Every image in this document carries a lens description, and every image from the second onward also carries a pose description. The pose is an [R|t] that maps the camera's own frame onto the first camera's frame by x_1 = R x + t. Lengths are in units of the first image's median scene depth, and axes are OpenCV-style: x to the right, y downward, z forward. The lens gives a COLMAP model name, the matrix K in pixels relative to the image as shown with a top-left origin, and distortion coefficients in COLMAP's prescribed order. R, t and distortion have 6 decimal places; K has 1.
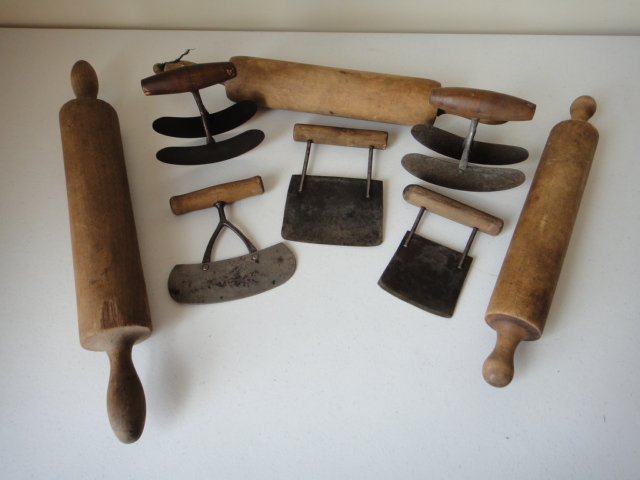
lens RADIAL K [[447.3, 0, 322.7], [0, 447.3, 237.0], [0, 0, 1]] dist [0.013881, 0.004941]
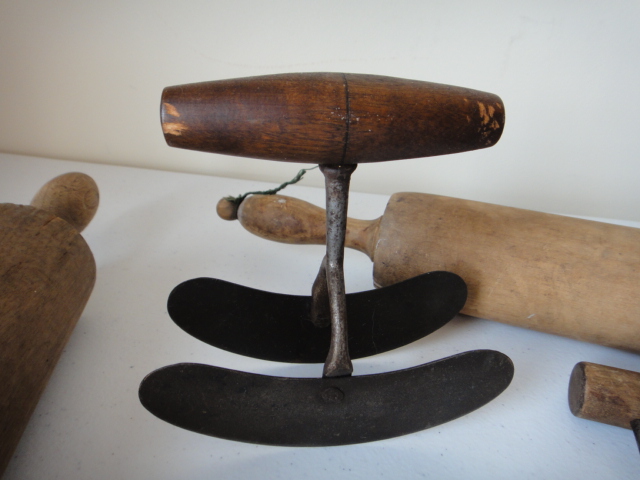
lens RADIAL K [[447.3, 0, 322.5], [0, 447.3, 245.3], [0, 0, 1]] dist [0.013881, 0.004941]
pose [[0.984783, 0.112822, -0.132189, -0.235644], [-0.166439, 0.831141, -0.530568, -0.127714], [0.050008, 0.544496, 0.837271, 0.733542]]
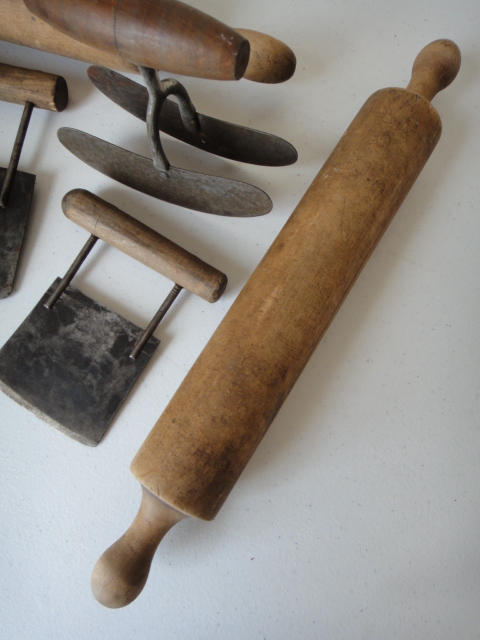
lens RADIAL K [[447.3, 0, 240.9], [0, 447.3, 317.2], [0, 0, 1]] dist [0.013881, 0.004941]
pose [[0.995532, 0.092807, 0.017417, 0.409316], [-0.094120, 0.960417, 0.262183, -0.133251], [0.007605, -0.262651, 0.964861, 0.454627]]
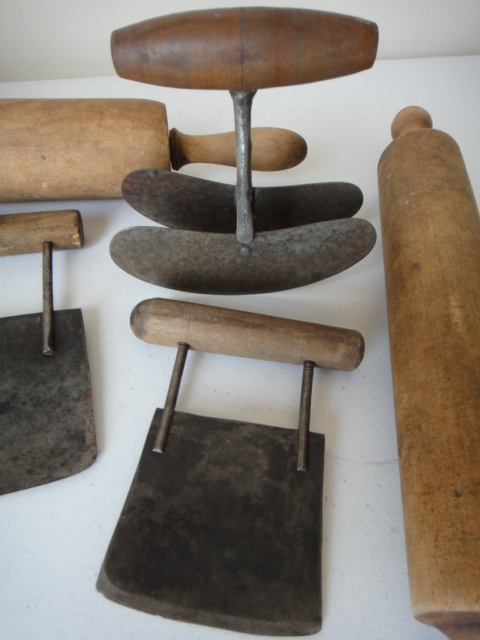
lens RADIAL K [[447.3, 0, 240.5], [0, 447.3, 330.3], [0, 0, 1]] dist [0.013881, 0.004941]
pose [[0.942816, -0.215495, 0.254284, 0.173607], [0.252726, 0.959580, -0.123836, -0.013425], [-0.217320, 0.181019, 0.959168, 0.585708]]
